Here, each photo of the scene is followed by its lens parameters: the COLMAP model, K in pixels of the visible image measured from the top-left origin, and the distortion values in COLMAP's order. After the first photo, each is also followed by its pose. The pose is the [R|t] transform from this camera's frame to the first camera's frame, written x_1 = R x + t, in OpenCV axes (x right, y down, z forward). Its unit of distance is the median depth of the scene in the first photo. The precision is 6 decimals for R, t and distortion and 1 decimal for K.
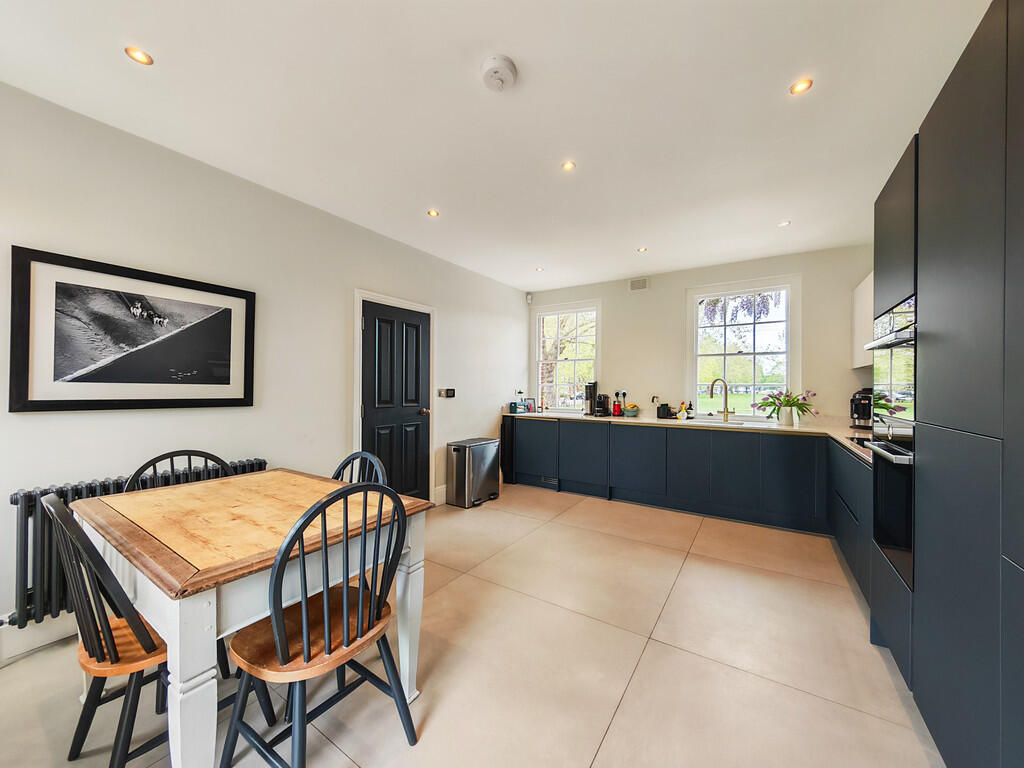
lens RADIAL K [[382.0, 0, 512.0], [0, 382.0, 384.0], [0, 0, 1]] dist [-0.000217, -0.000024]
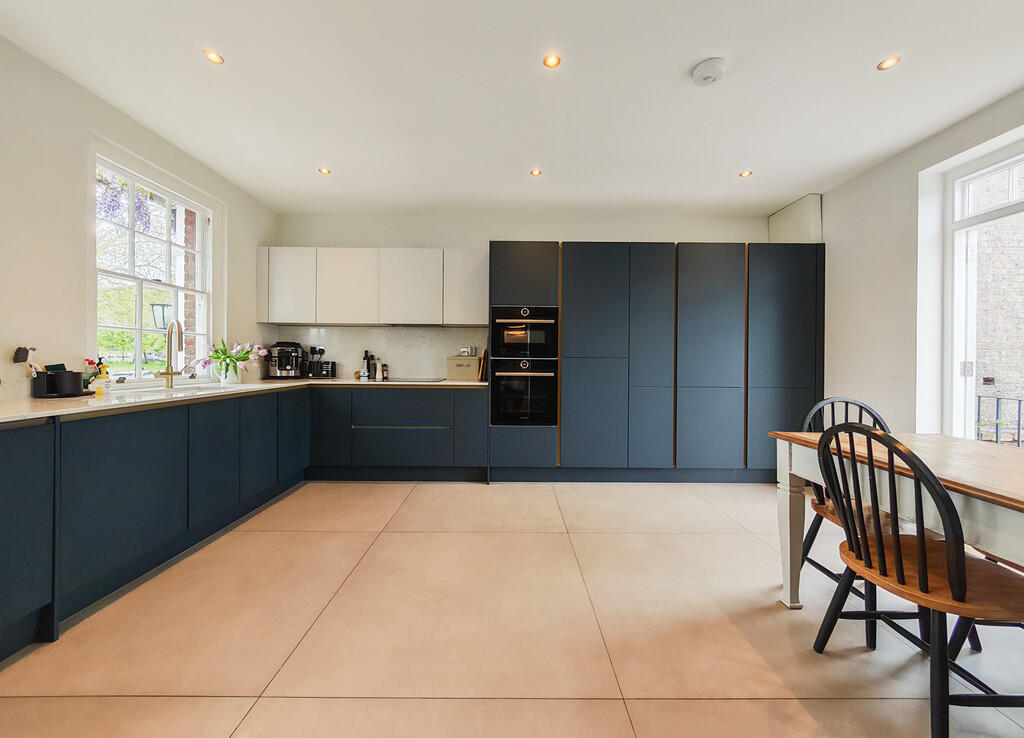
lens RADIAL K [[378.5, 0, 512.5], [0, 378.5, 358.1], [0, 0, 1]] dist [-0.000298, -0.000032]
pose [[-0.556034, -0.010515, 0.831093, -0.328419], [-0.019191, 0.999816, -0.000189, 0.044107], [-0.830938, -0.016055, -0.556133, 1.034084]]
